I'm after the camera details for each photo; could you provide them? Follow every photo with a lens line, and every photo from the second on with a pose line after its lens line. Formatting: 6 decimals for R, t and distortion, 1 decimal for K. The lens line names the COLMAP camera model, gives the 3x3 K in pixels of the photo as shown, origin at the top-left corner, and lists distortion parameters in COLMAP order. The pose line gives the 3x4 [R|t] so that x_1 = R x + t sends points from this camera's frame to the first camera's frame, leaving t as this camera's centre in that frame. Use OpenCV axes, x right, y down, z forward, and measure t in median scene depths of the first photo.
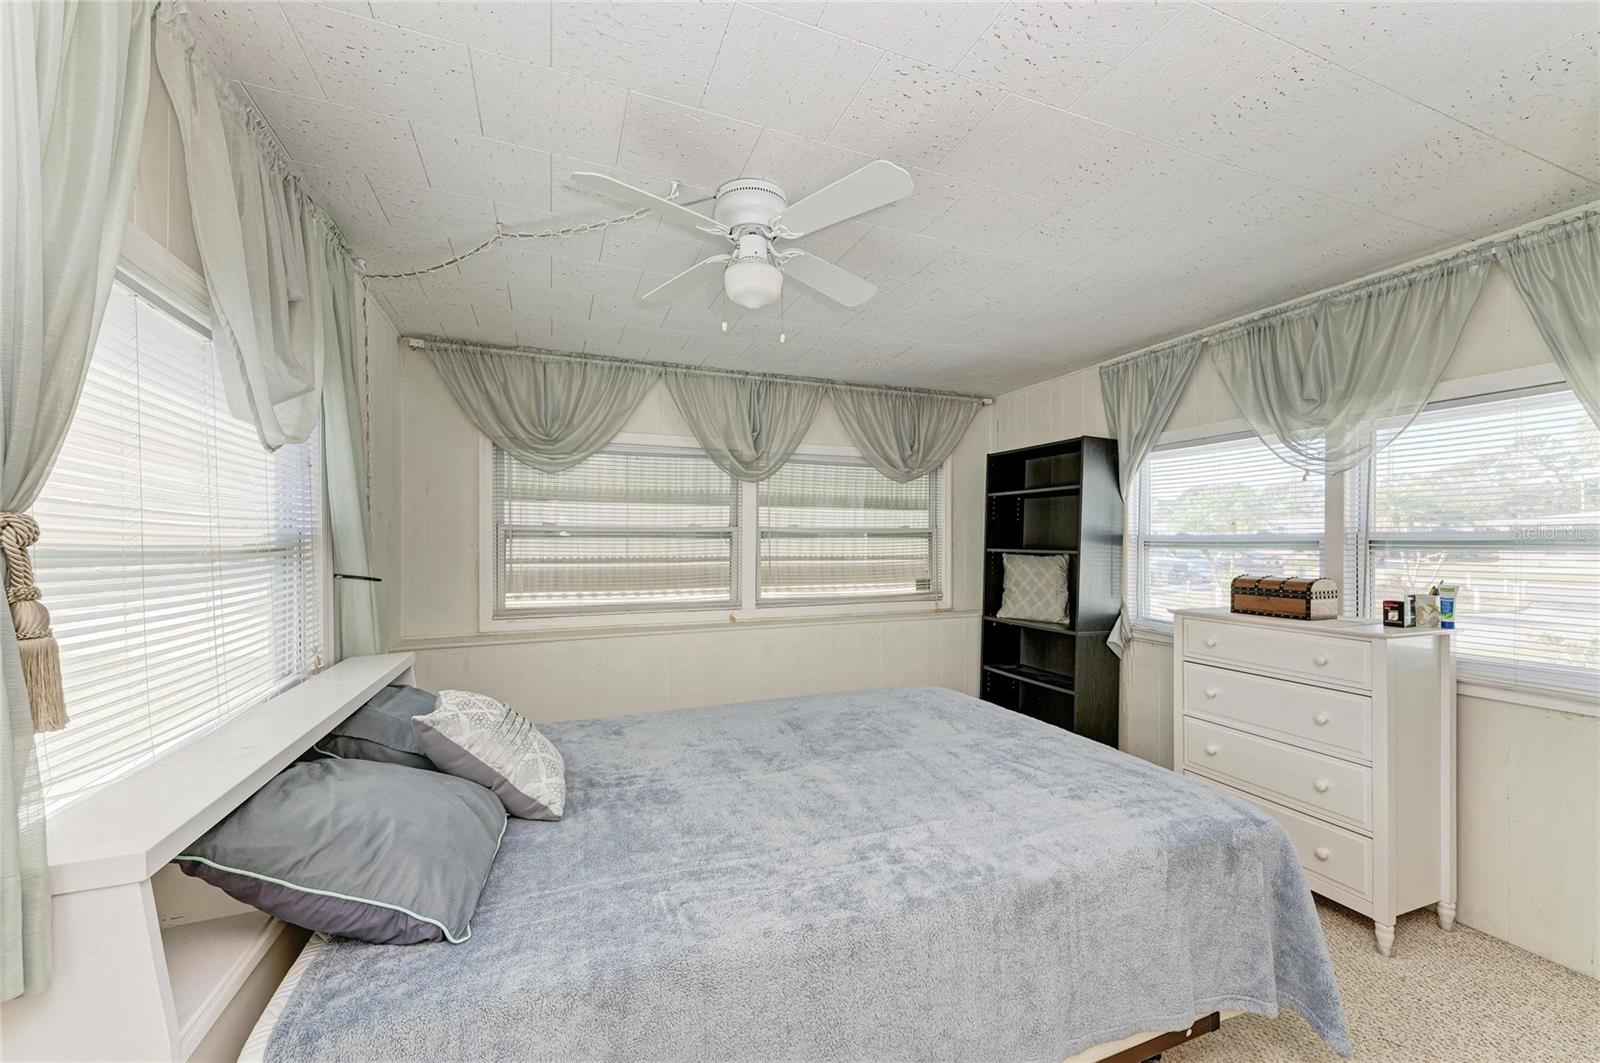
lens RADIAL K [[631.0, 0, 812.3], [0, 631.0, 542.6], [0, 0, 1]] dist [0.002087, 0.000027]
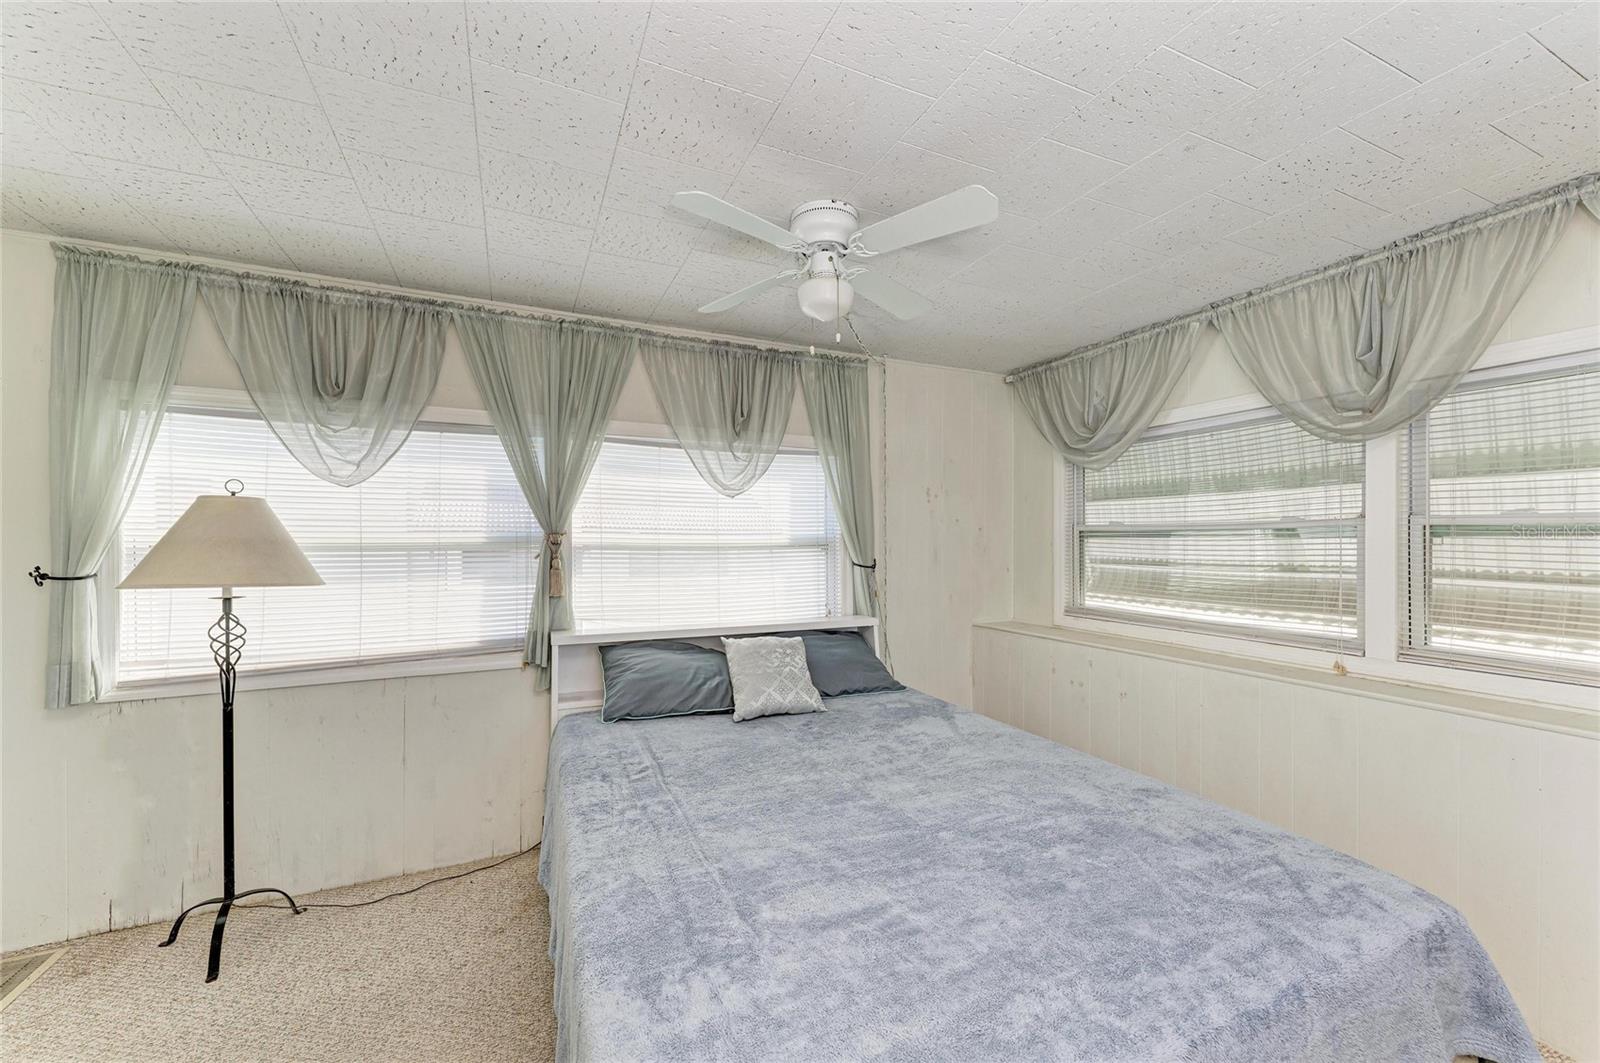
lens RADIAL K [[631.0, 0, 812.3], [0, 631.0, 542.6], [0, 0, 1]] dist [0.002087, 0.000027]
pose [[0.031939, 0.006300, -0.999470, 0.505652], [-0.001587, 0.999979, 0.006253, -0.005205], [0.999489, 0.001386, 0.031948, 0.502214]]
